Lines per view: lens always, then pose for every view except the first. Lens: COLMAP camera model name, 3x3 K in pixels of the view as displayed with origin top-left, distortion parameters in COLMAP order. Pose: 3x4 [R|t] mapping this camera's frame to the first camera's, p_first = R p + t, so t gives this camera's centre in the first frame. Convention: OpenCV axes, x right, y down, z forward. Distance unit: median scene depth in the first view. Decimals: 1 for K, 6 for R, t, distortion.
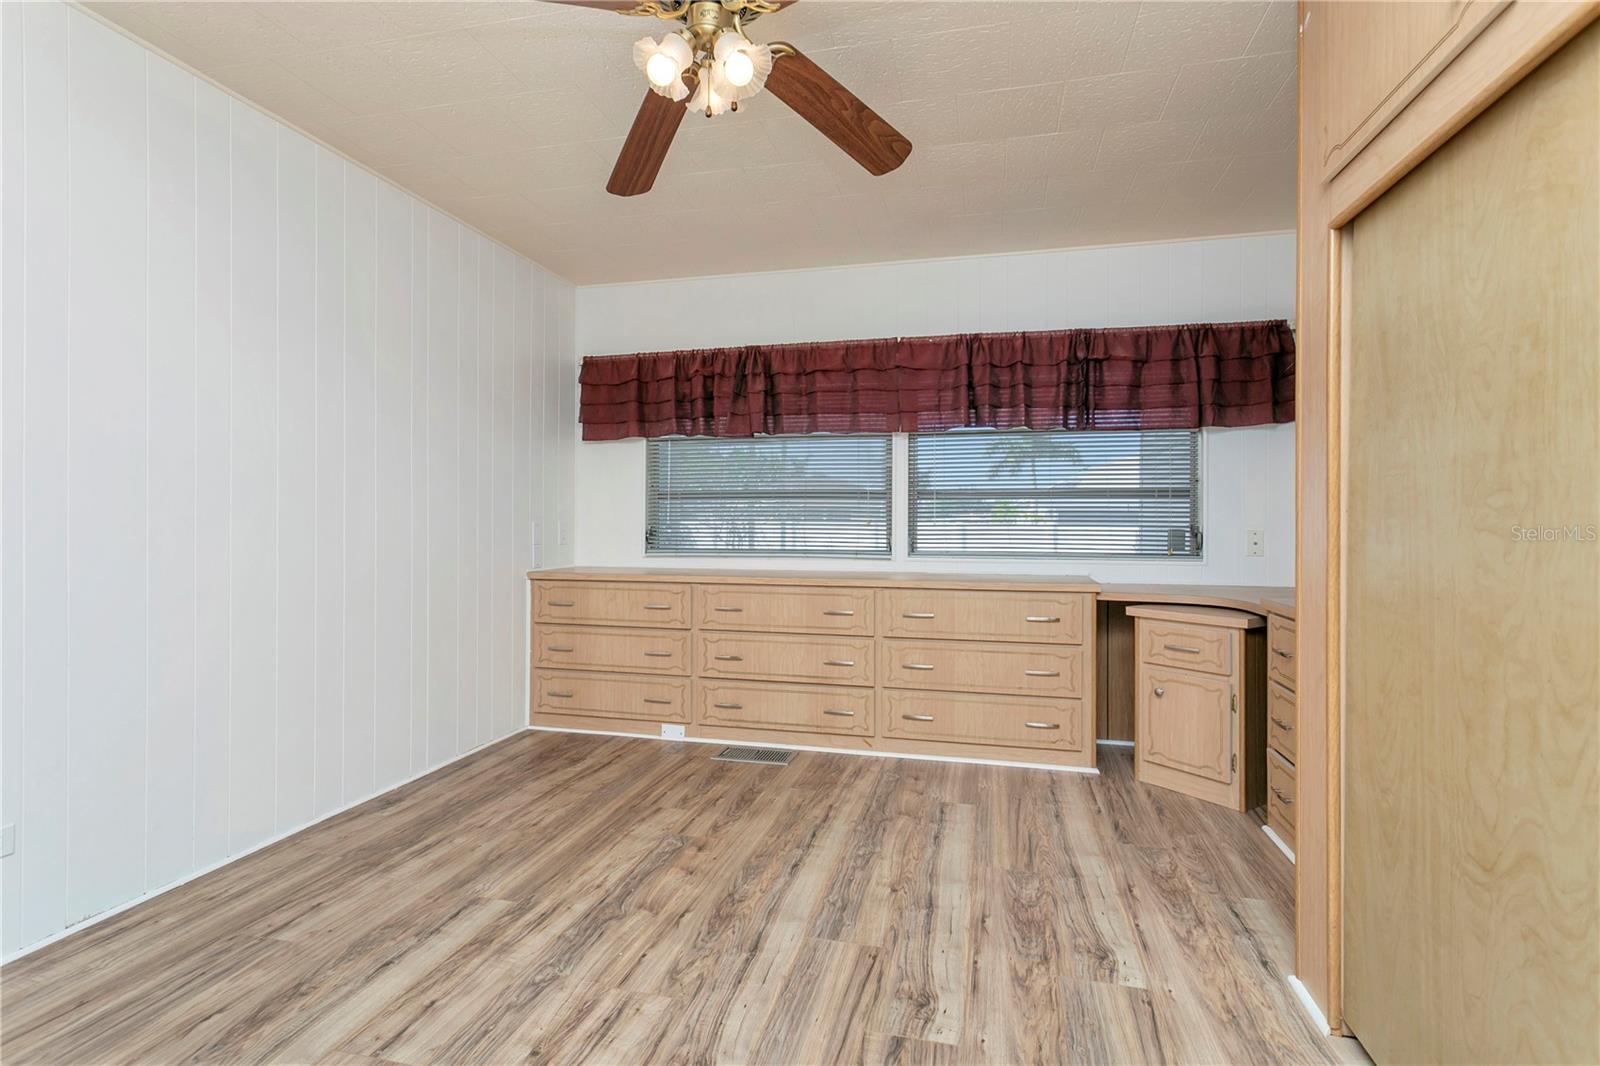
lens RADIAL K [[775.1, 0, 801.7], [0, 775.1, 525.3], [0, 0, 1]] dist [-0.000260, 0.001019]
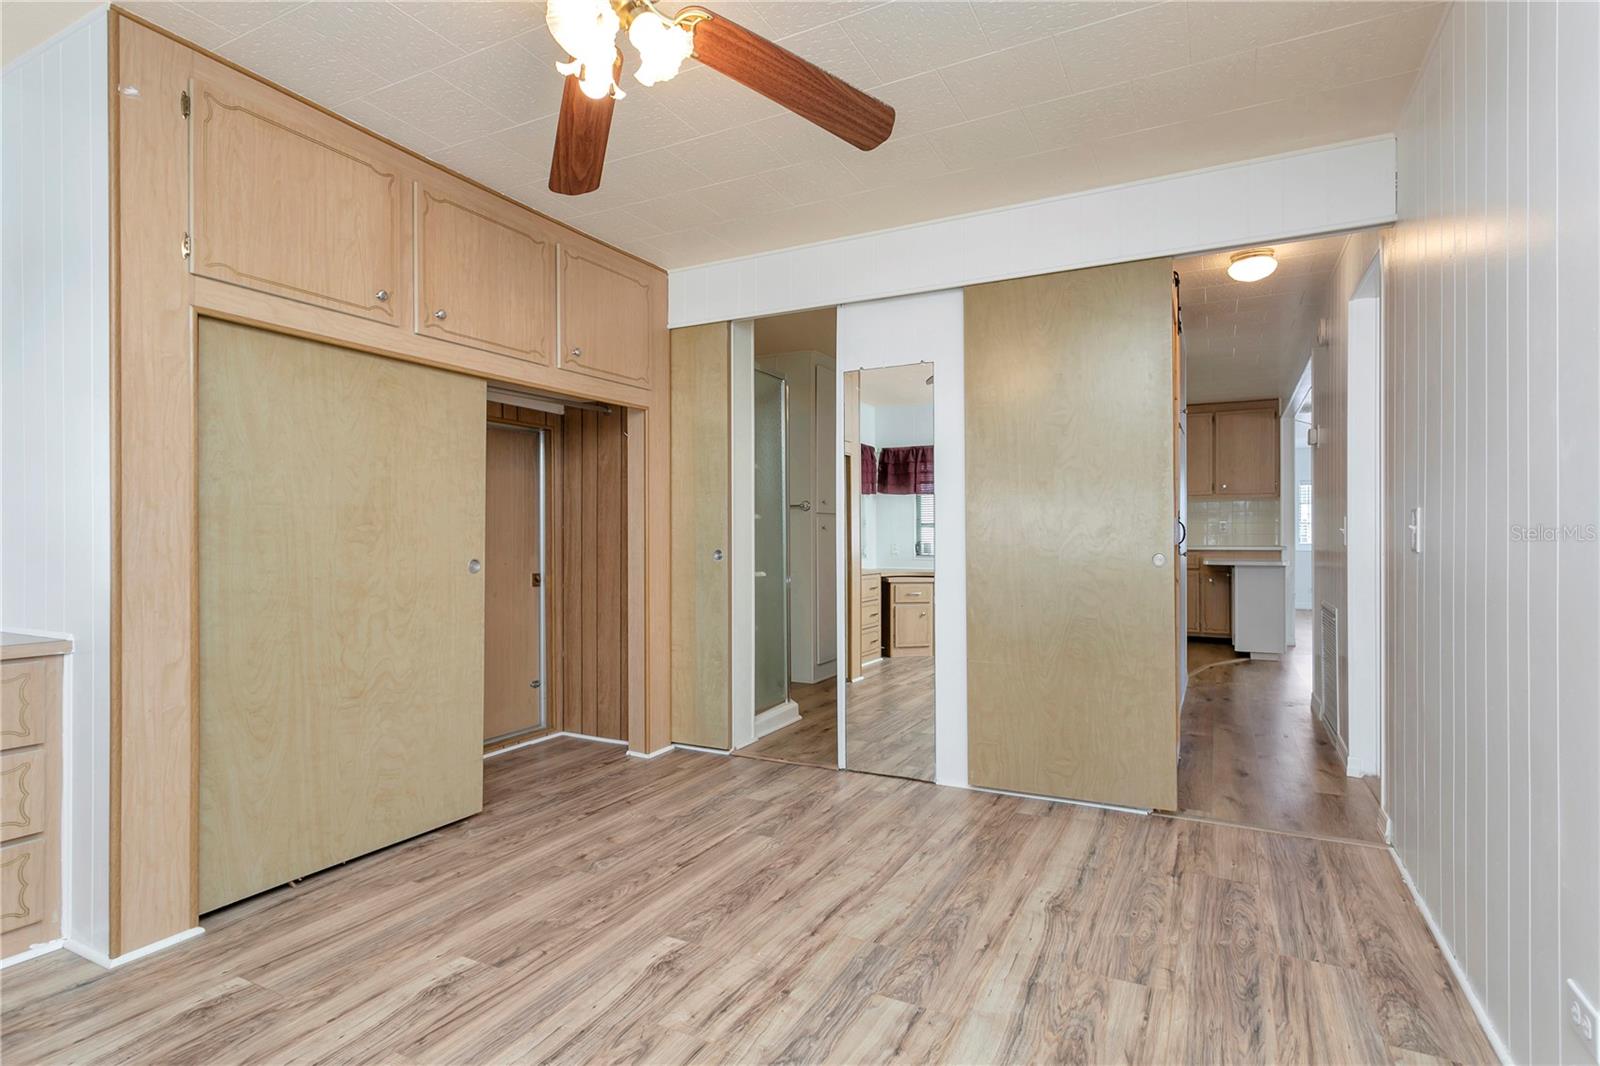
lens RADIAL K [[784.1, 0, 799.4], [0, 784.1, 540.6], [0, 0, 1]] dist [-0.000593, 0.000603]
pose [[-0.969518, -0.001995, 0.245014, -0.417909], [0.000745, 0.999938, 0.011090, -0.009105], [-0.245021, 0.010934, -0.969456, 1.367540]]
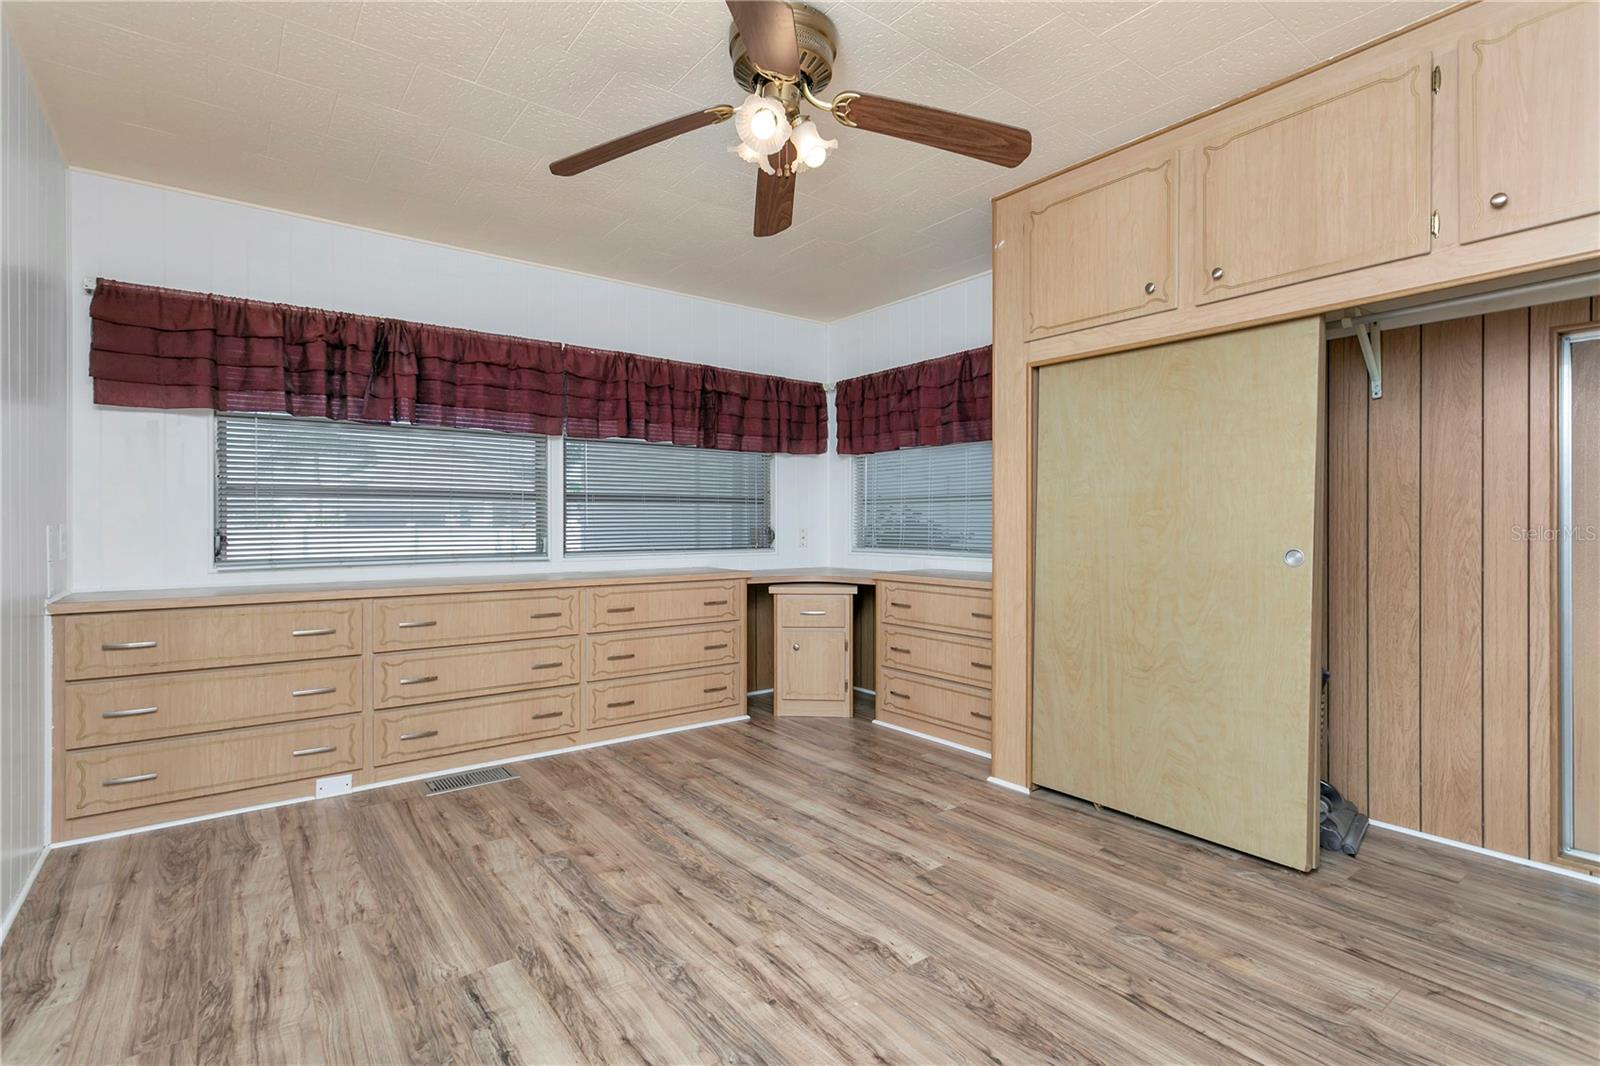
lens RADIAL K [[765.5, 0, 823.2], [0, 765.5, 530.8], [0, 0, 1]] dist [0.000381, 0.001382]
pose [[0.612380, -0.012173, 0.790470, -0.742270], [0.007013, 0.999926, 0.009965, -0.003593], [-0.790532, -0.000559, 0.612420, 0.172490]]
